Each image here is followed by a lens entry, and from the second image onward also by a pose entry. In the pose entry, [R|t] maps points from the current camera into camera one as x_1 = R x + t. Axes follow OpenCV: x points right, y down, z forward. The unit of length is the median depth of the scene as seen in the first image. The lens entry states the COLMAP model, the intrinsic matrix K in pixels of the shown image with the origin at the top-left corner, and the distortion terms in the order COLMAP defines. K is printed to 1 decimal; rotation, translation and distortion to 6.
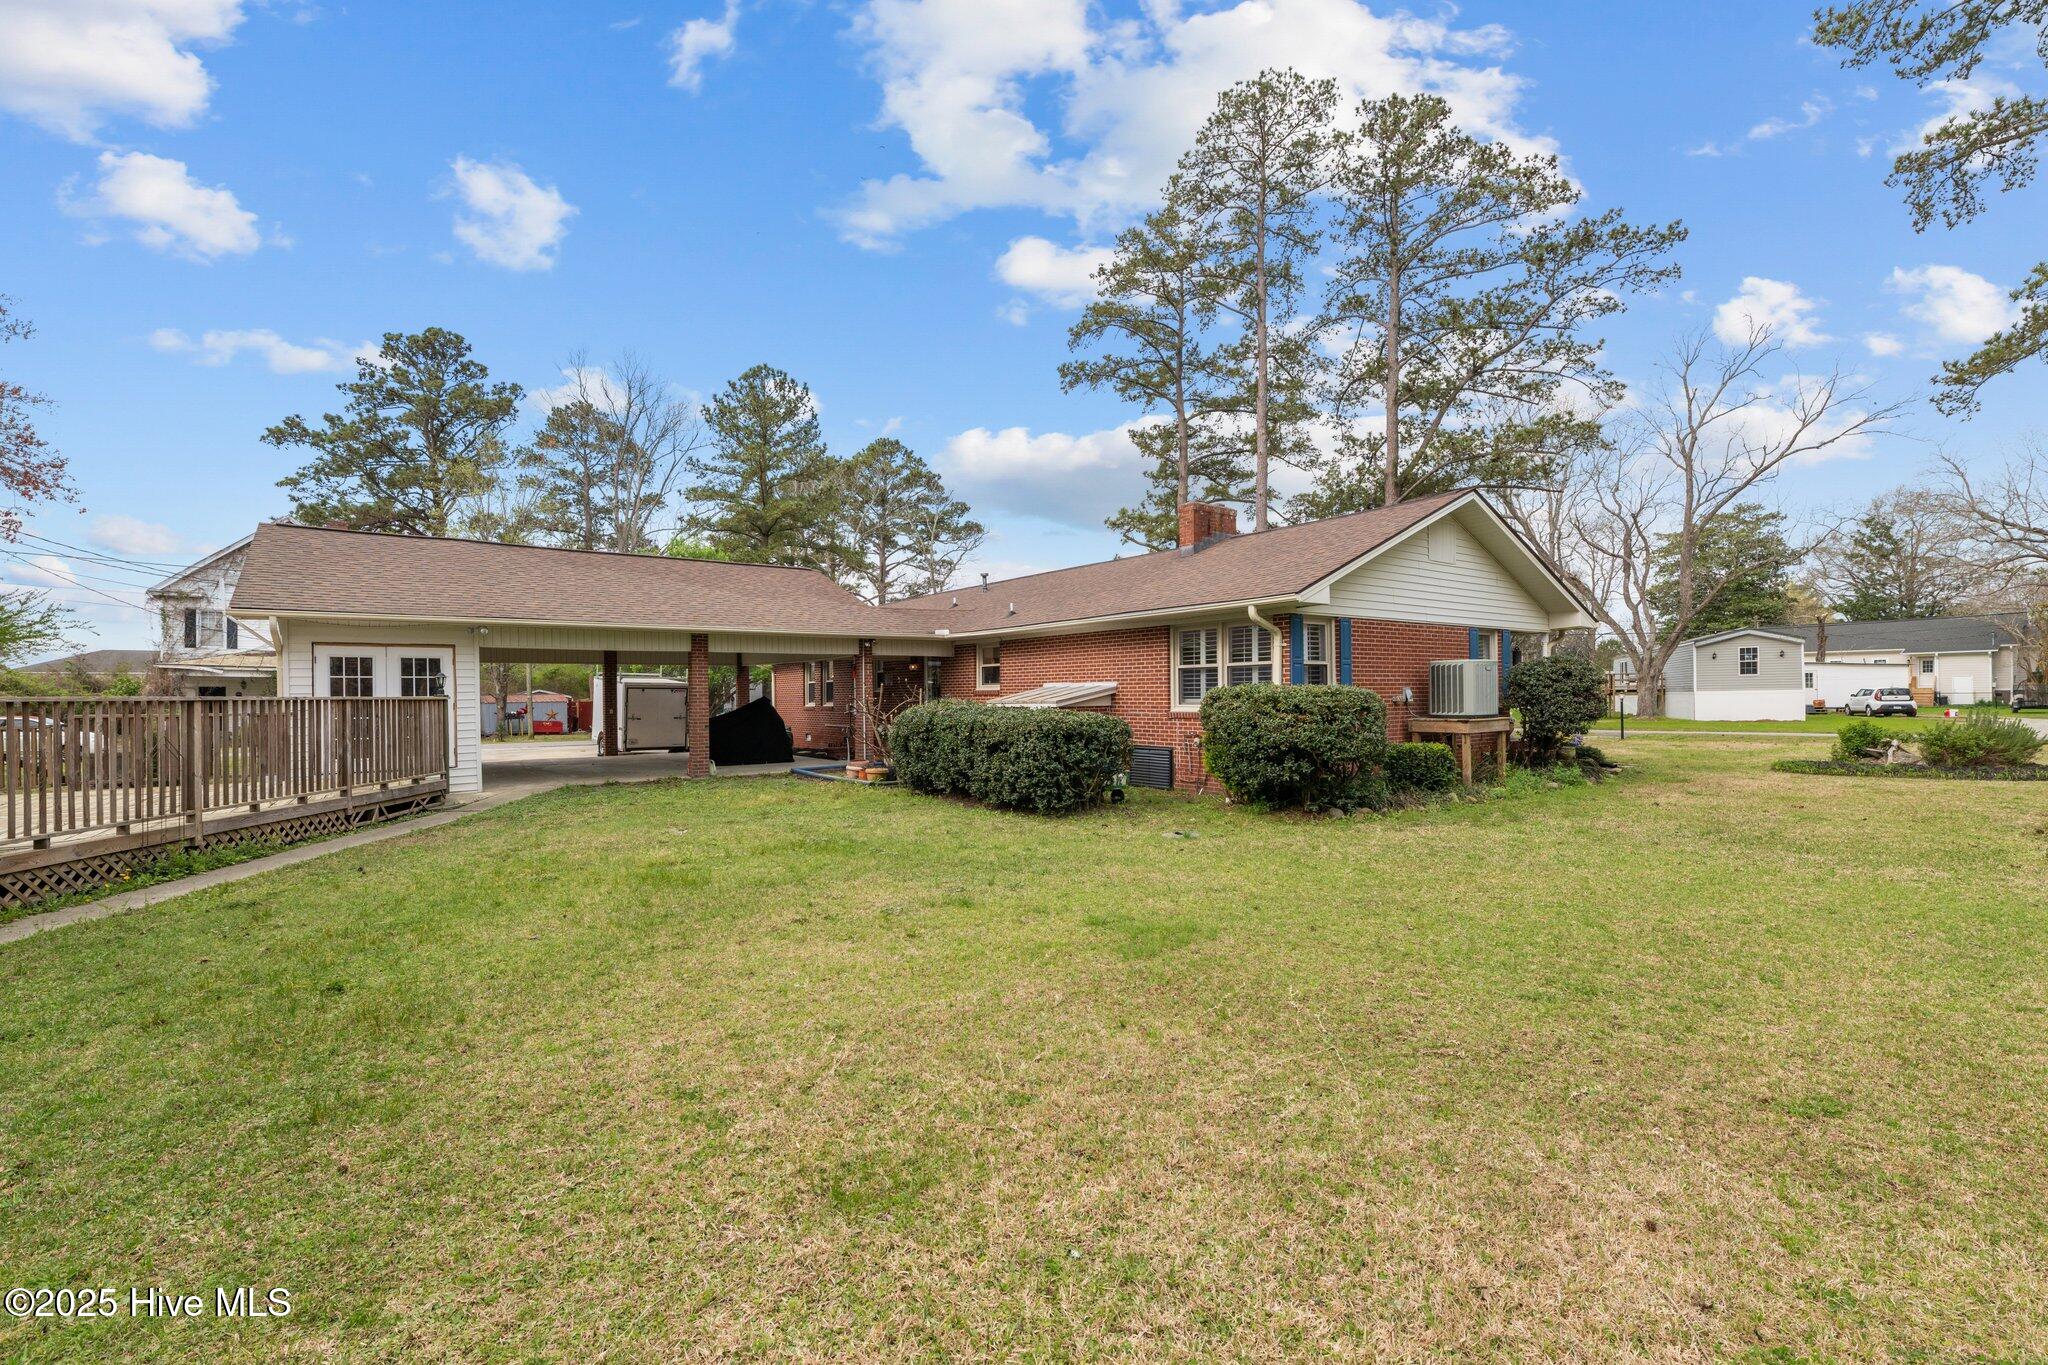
lens RADIAL K [[878.1, 0, 1024.8], [0, 878.1, 689.9], [0, 0, 1]] dist [0.000076, -0.000162]
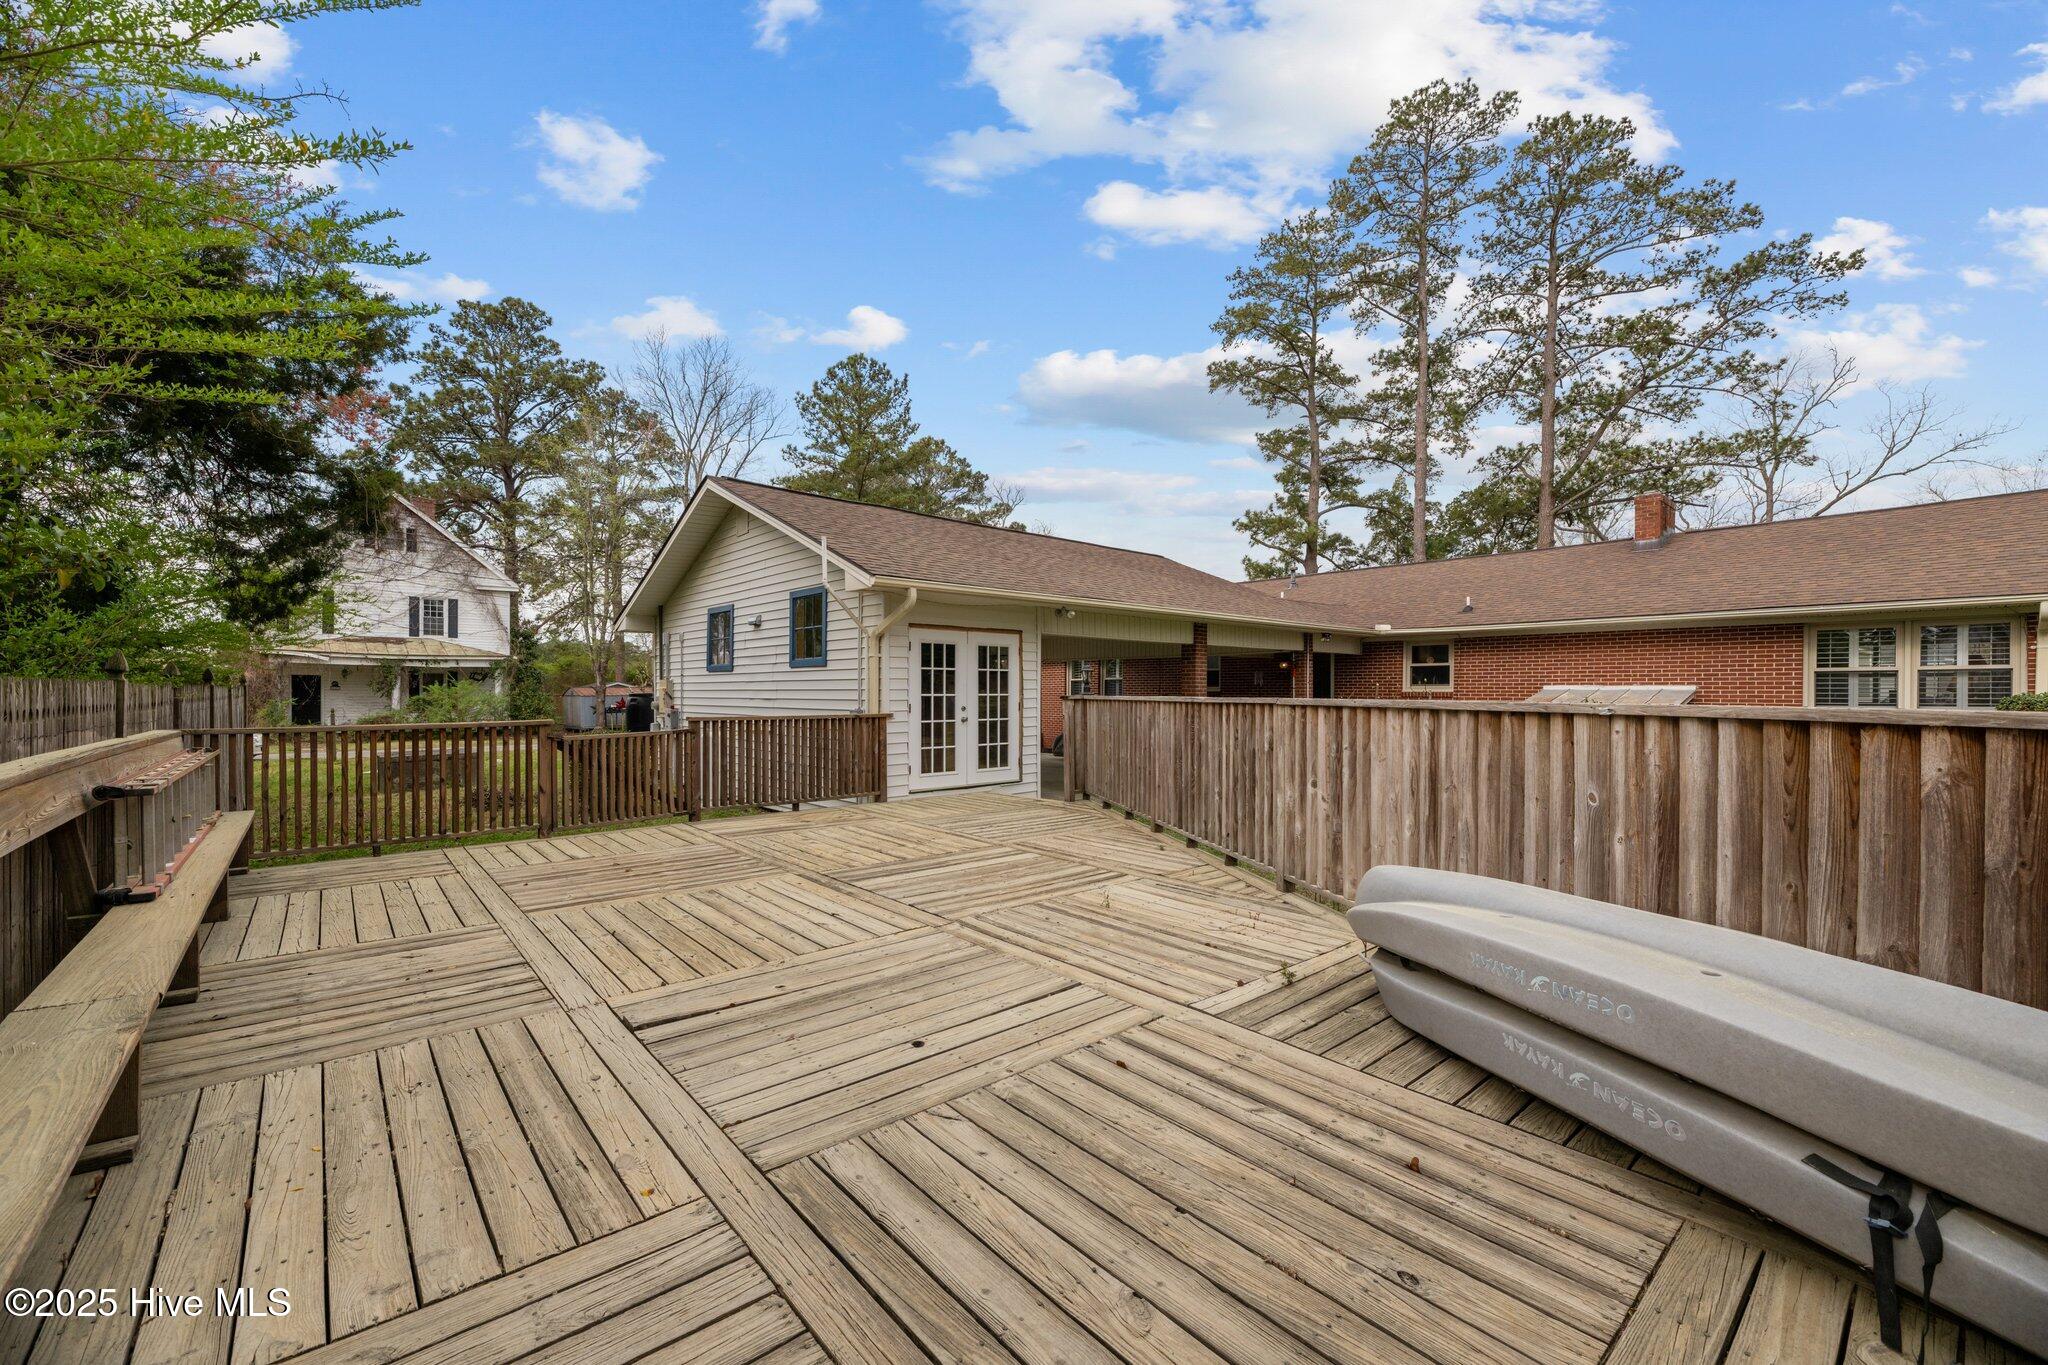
lens RADIAL K [[822.6, 0, 1024.3], [0, 822.6, 689.7], [0, 0, 1]] dist [-0.001561, -0.001986]
pose [[0.995809, 0.011380, 0.090751, -0.241381], [-0.011648, 0.999929, 0.002425, 0.000484], [-0.090717, -0.003472, 0.995871, 0.082872]]
